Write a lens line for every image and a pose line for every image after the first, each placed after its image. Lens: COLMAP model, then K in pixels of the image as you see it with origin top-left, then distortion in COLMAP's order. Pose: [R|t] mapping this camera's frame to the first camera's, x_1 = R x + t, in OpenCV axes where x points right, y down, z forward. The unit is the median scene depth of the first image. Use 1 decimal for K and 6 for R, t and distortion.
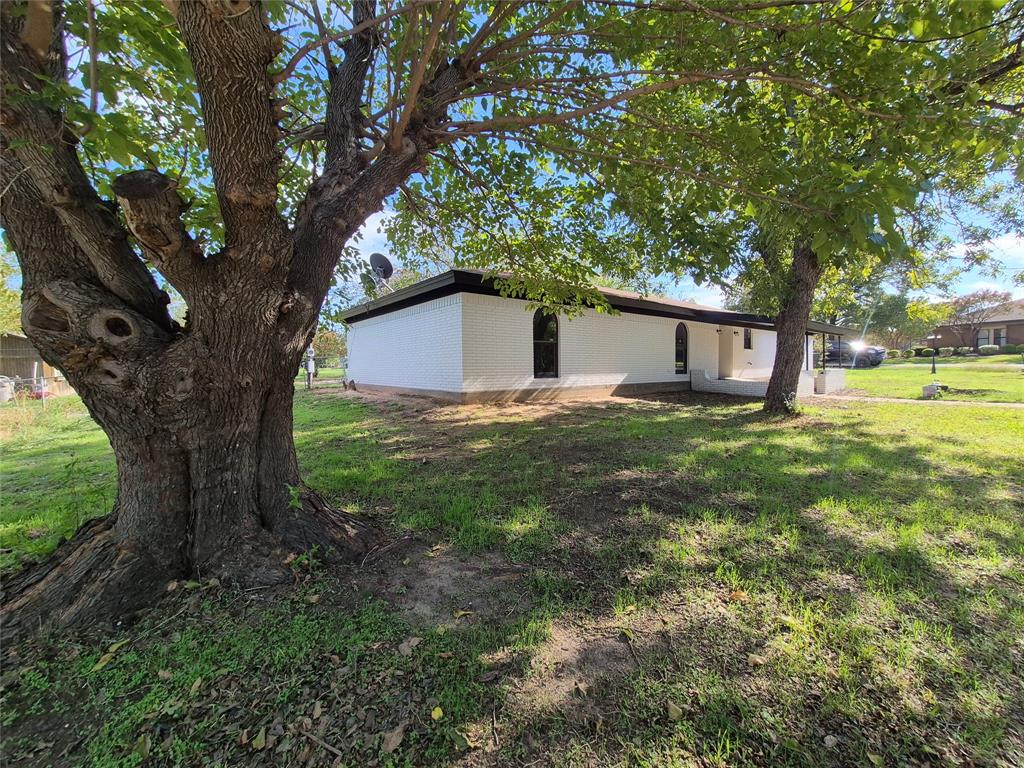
lens RADIAL K [[407.1, 0, 518.0], [0, 407.1, 377.8], [0, 0, 1]] dist [0.002240, 0.000350]
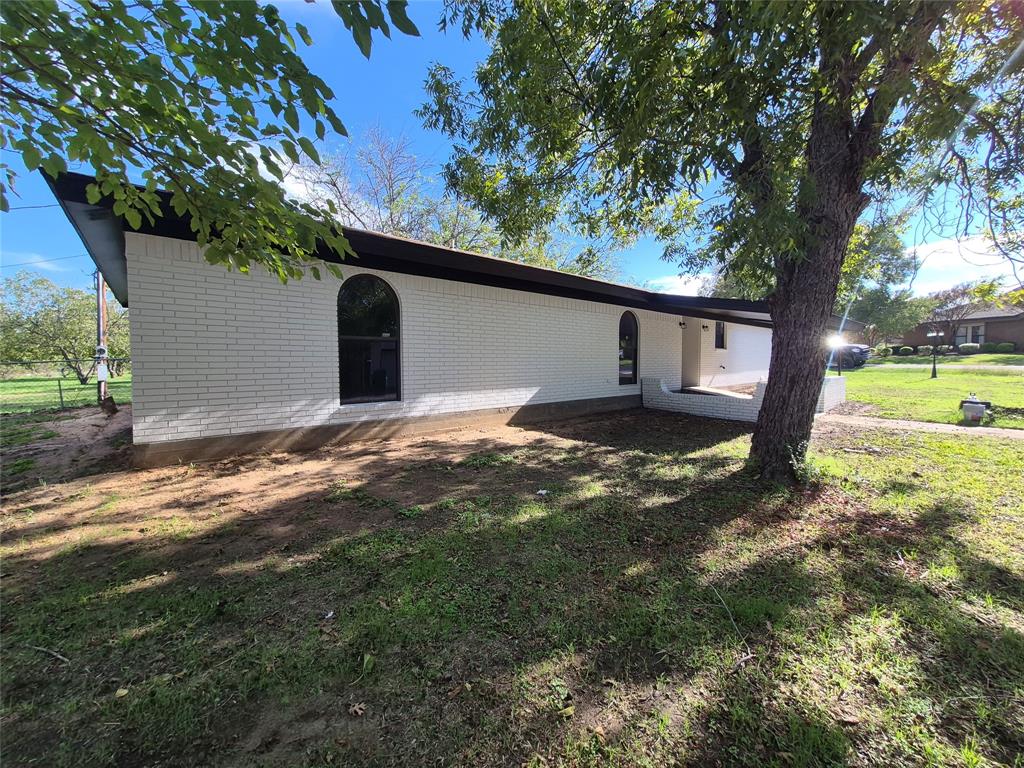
lens RADIAL K [[407.1, 0, 518.0], [0, 407.1, 377.8], [0, 0, 1]] dist [0.002240, 0.000350]
pose [[0.998631, -0.000252, 0.052301, 0.196717], [-0.000312, 0.999942, 0.010770, -0.032475], [-0.052301, -0.010771, 0.998573, 0.347008]]
